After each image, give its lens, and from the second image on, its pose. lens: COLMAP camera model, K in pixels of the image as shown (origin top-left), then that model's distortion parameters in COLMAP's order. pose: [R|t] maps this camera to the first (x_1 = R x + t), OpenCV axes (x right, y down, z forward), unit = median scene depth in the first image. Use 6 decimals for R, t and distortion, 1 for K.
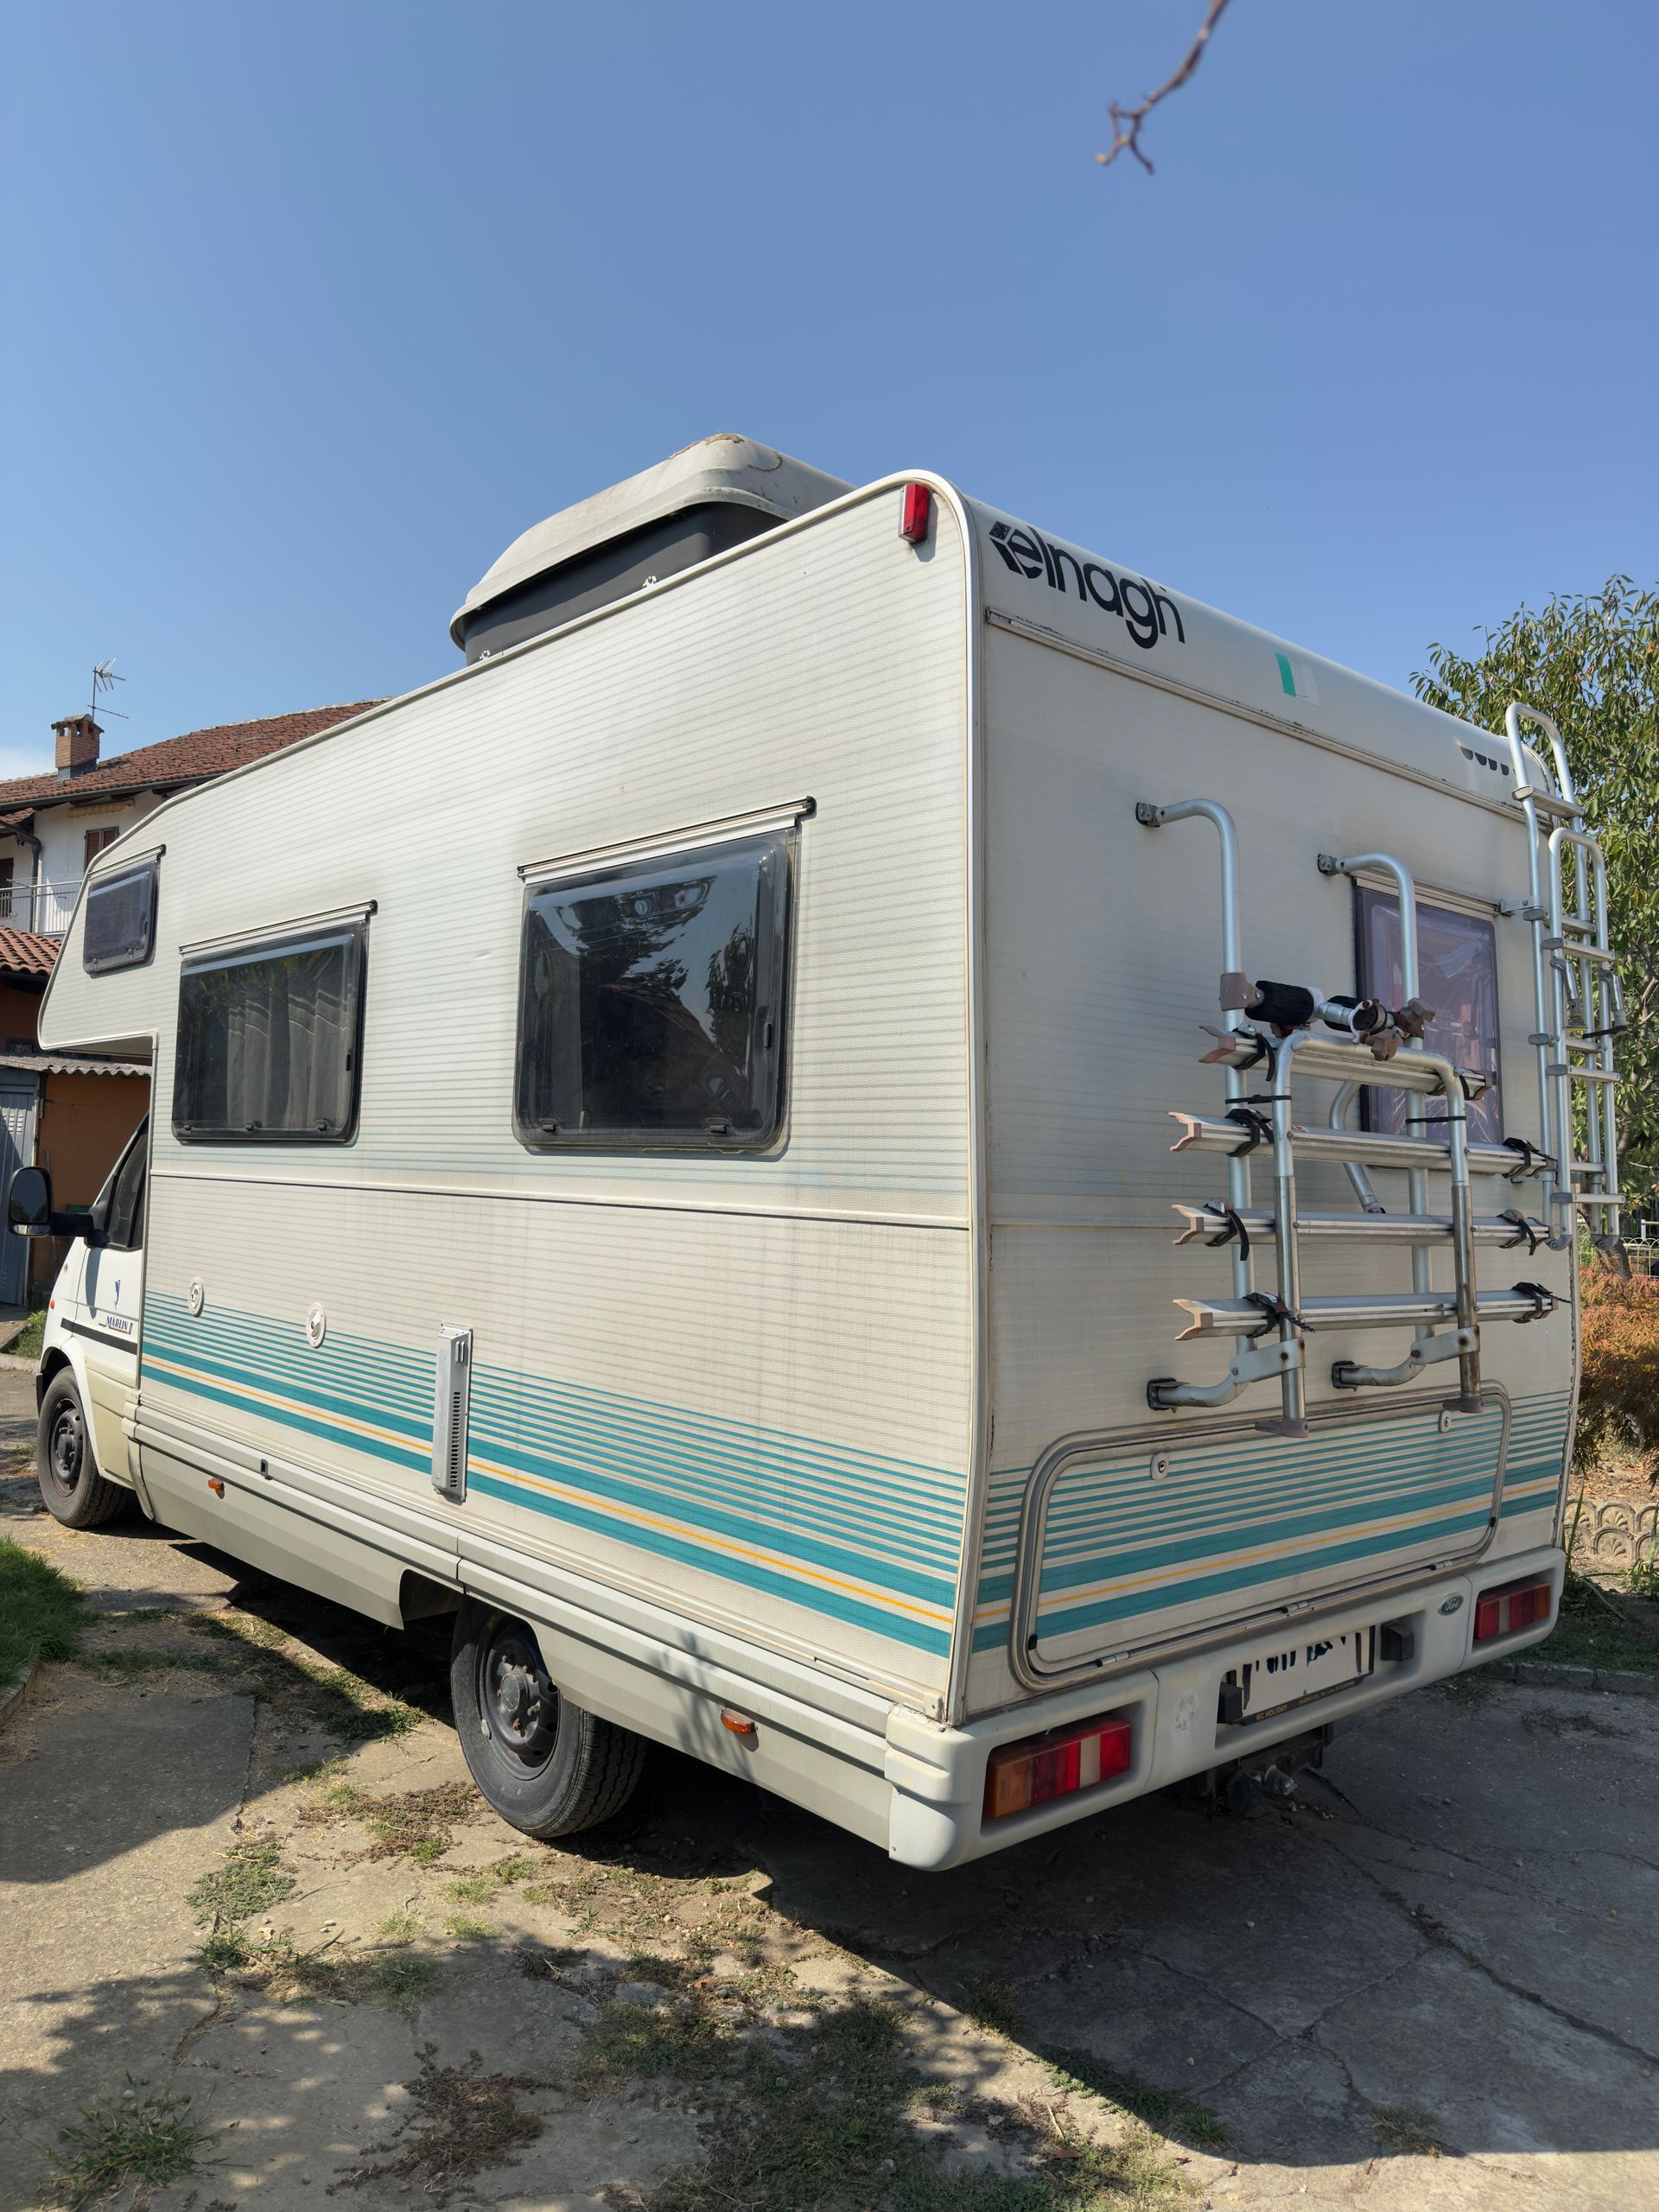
lens RADIAL K [[1564.2, 0, 836.6], [0, 1564.2, 1099.0], [0, 0, 1]] dist [0.043731, -0.055512]
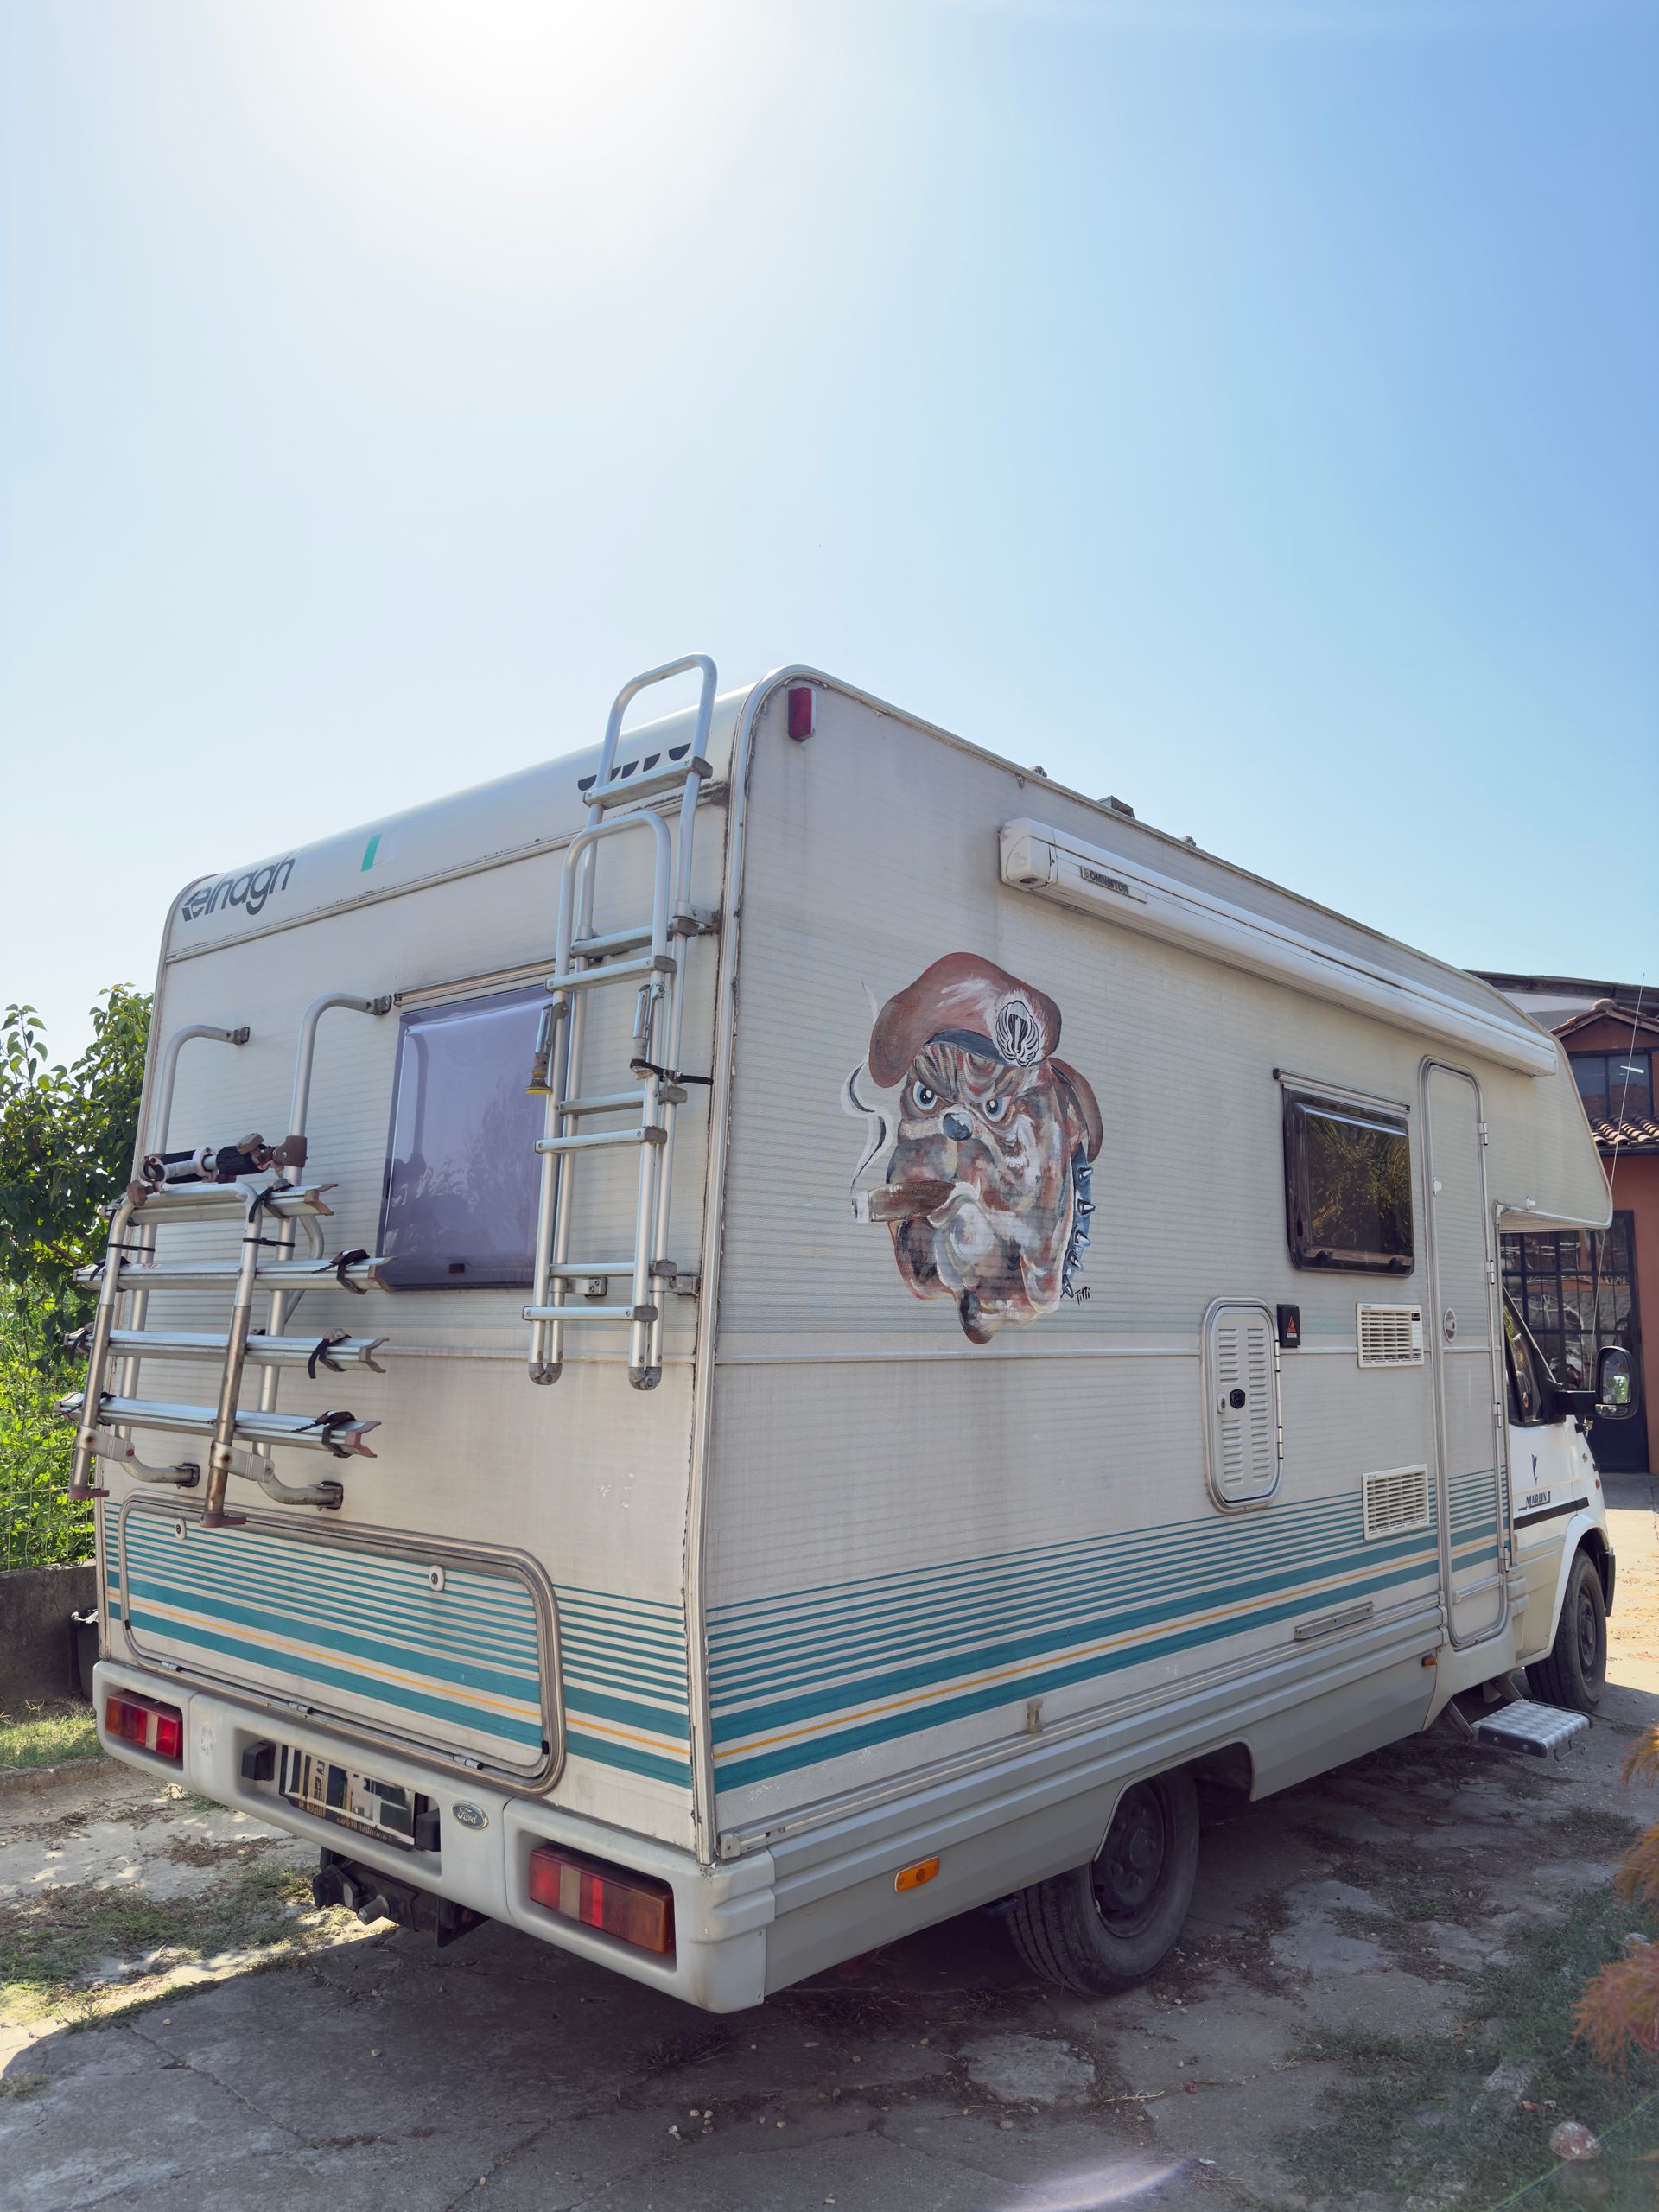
lens RADIAL K [[1564.2, 0, 840.5], [0, 1564.2, 1123.2], [0, 0, 1]] dist [0.043731, -0.055512]
pose [[0.116497, -0.157839, -0.980569, 1.582724], [0.037757, 0.987281, -0.154434, 0.119582], [0.992473, -0.019032, 0.120975, 1.359741]]
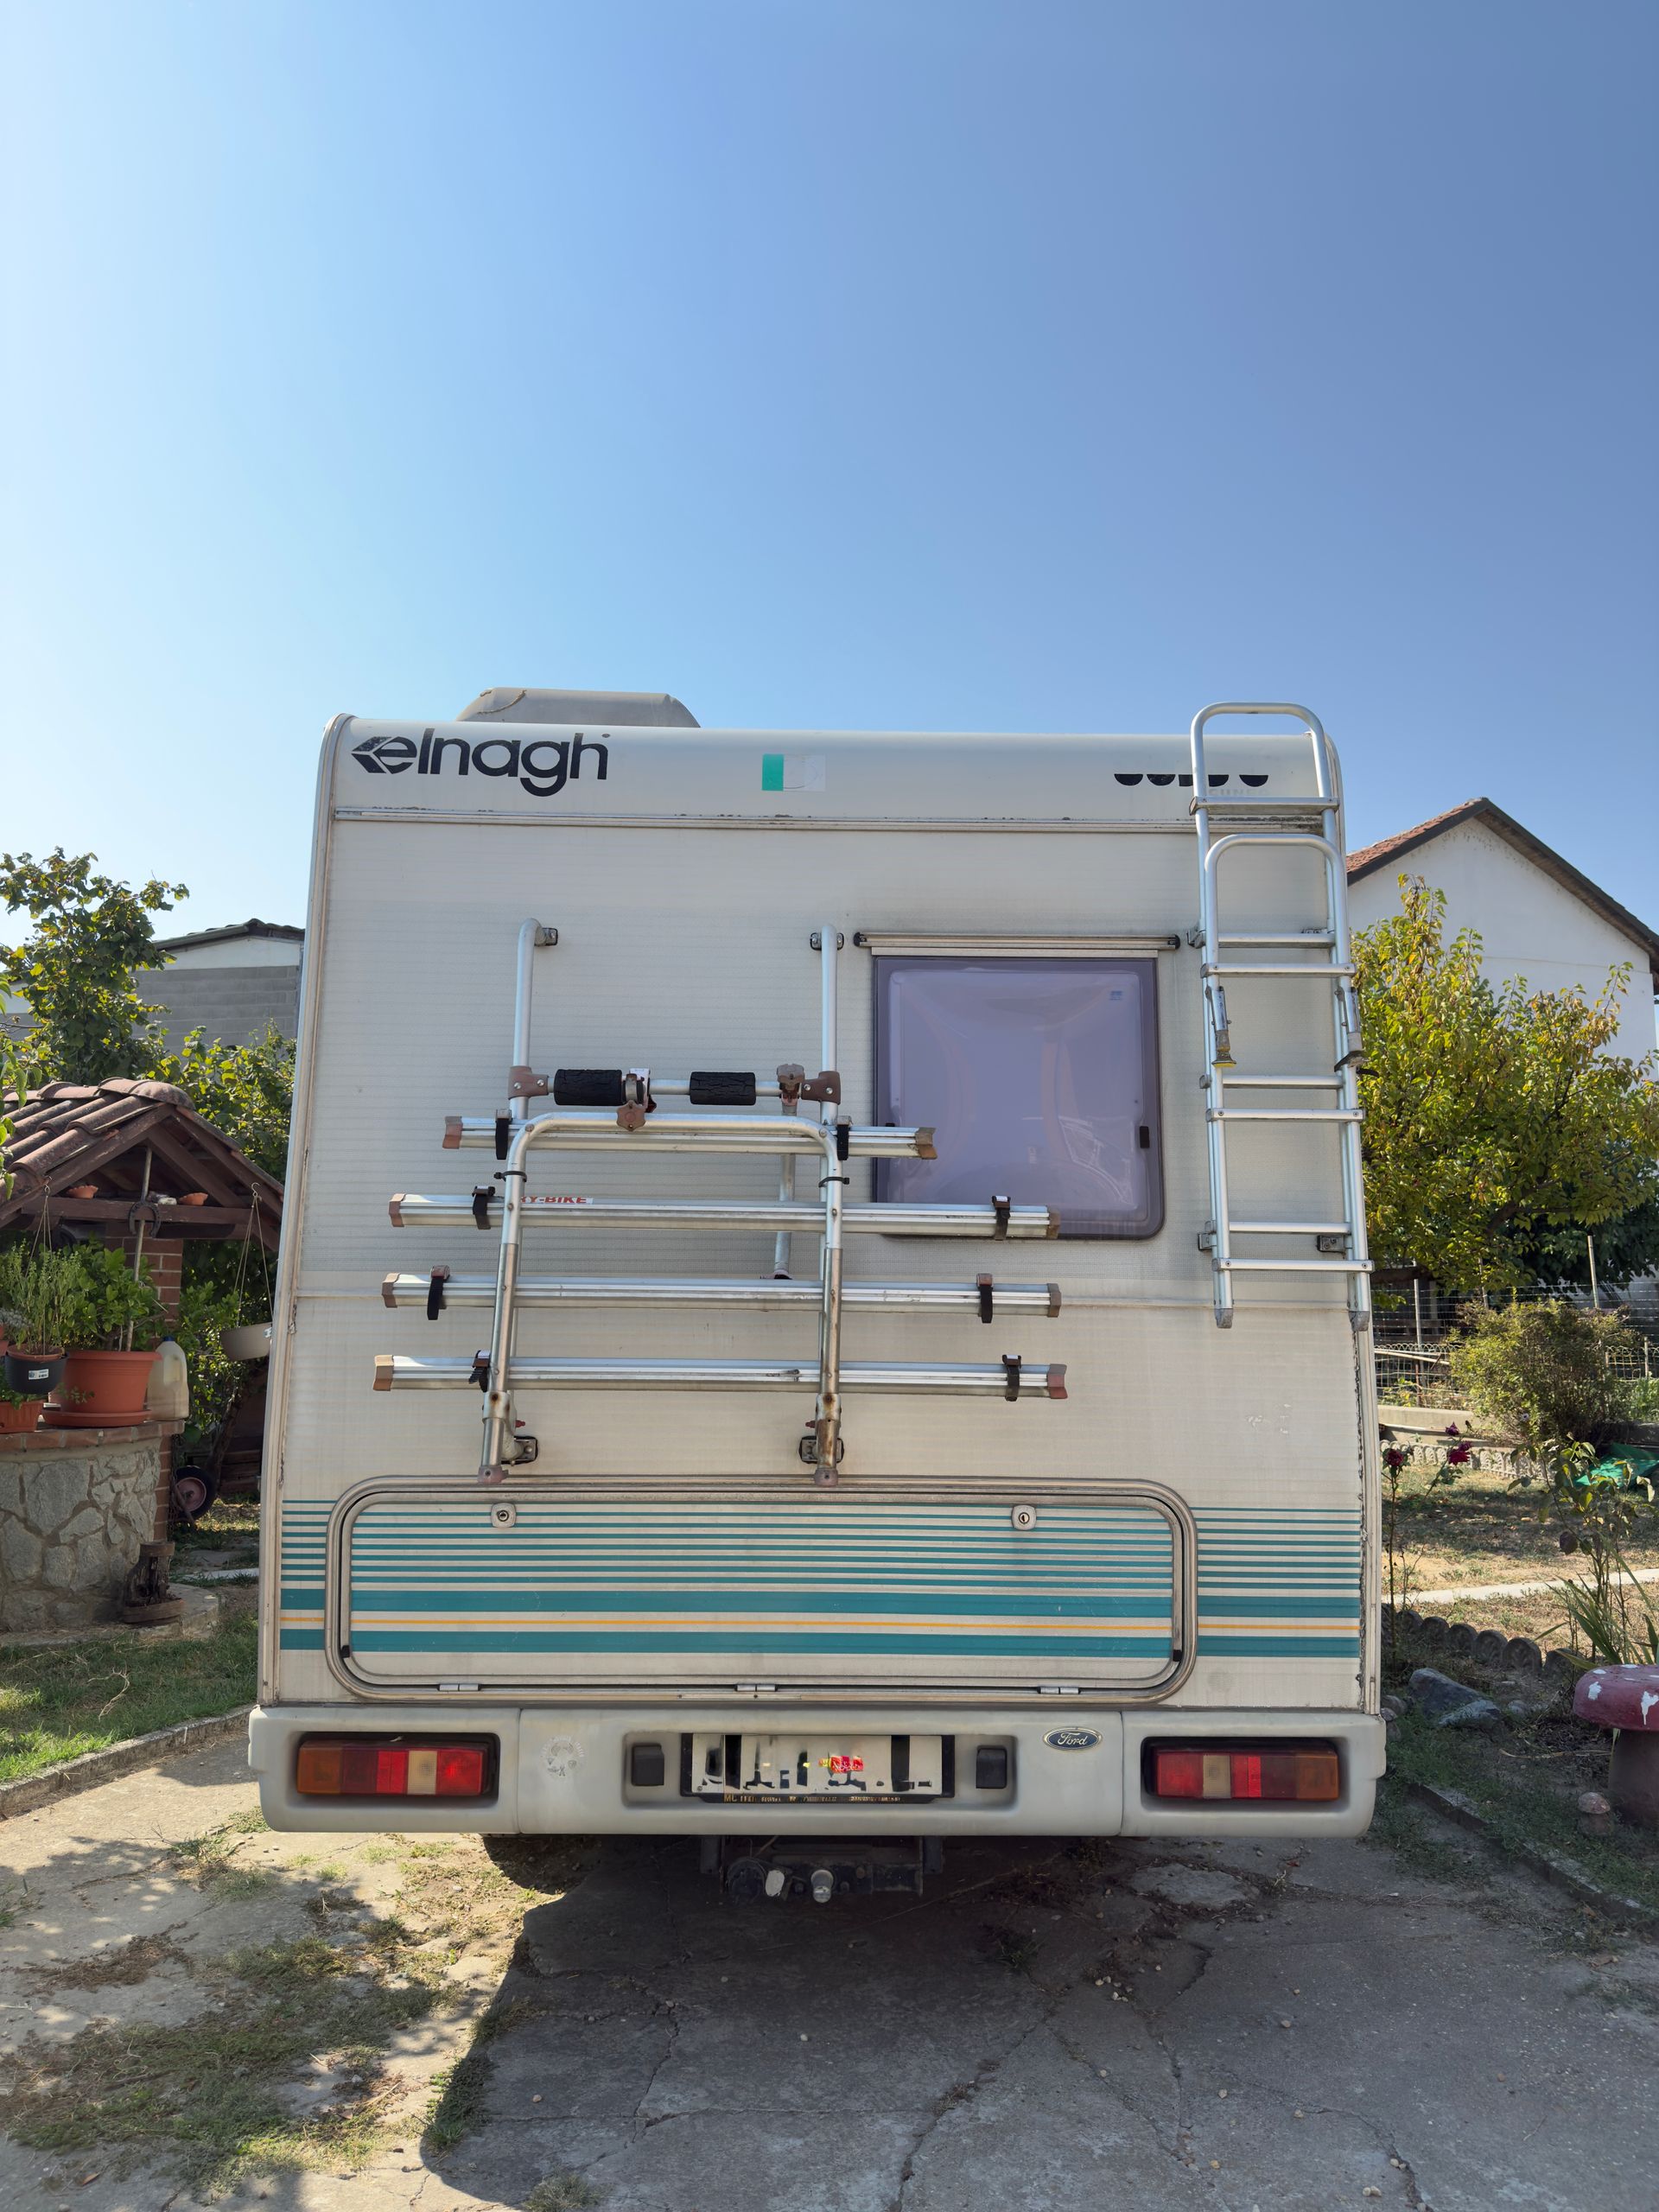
lens RADIAL K [[1564.2, 0, 847.0], [0, 1564.2, 1109.6], [0, 0, 1]] dist [0.043731, -0.055512]
pose [[0.757311, -0.110802, -0.643585, 1.105167], [0.045977, 0.992102, -0.116703, 0.087719], [0.651433, 0.058791, 0.756425, 0.295646]]
